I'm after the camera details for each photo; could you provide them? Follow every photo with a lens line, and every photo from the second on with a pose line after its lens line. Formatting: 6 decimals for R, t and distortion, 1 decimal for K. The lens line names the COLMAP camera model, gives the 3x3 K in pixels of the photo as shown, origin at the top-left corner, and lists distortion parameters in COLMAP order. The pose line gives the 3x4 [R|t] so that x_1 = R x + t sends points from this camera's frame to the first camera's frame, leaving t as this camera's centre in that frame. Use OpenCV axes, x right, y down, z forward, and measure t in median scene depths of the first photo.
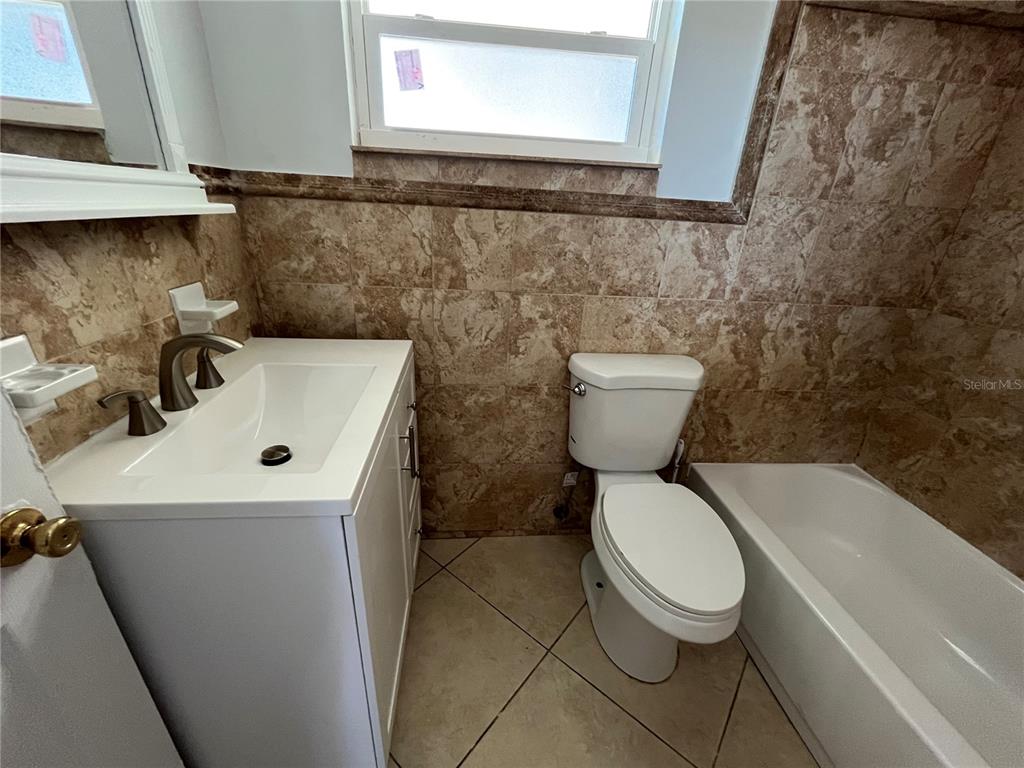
lens RADIAL K [[419.7, 0, 508.3], [0, 419.7, 386.2], [0, 0, 1]] dist [-0.003871, 0.000483]
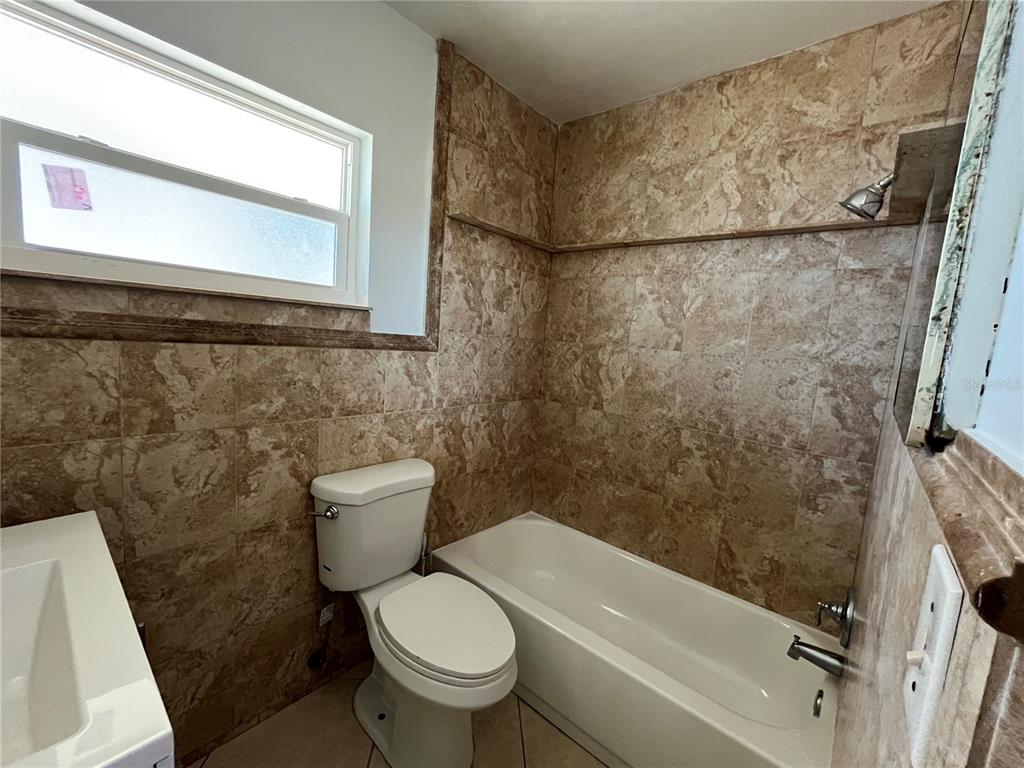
lens RADIAL K [[419.7, 0, 513.5], [0, 419.7, 382.4], [0, 0, 1]] dist [-0.003871, 0.000483]
pose [[0.718065, -0.070603, 0.692385, -0.186033], [0.237938, 0.959800, -0.148892, -0.038879], [-0.654040, 0.271659, 0.705998, -0.065922]]
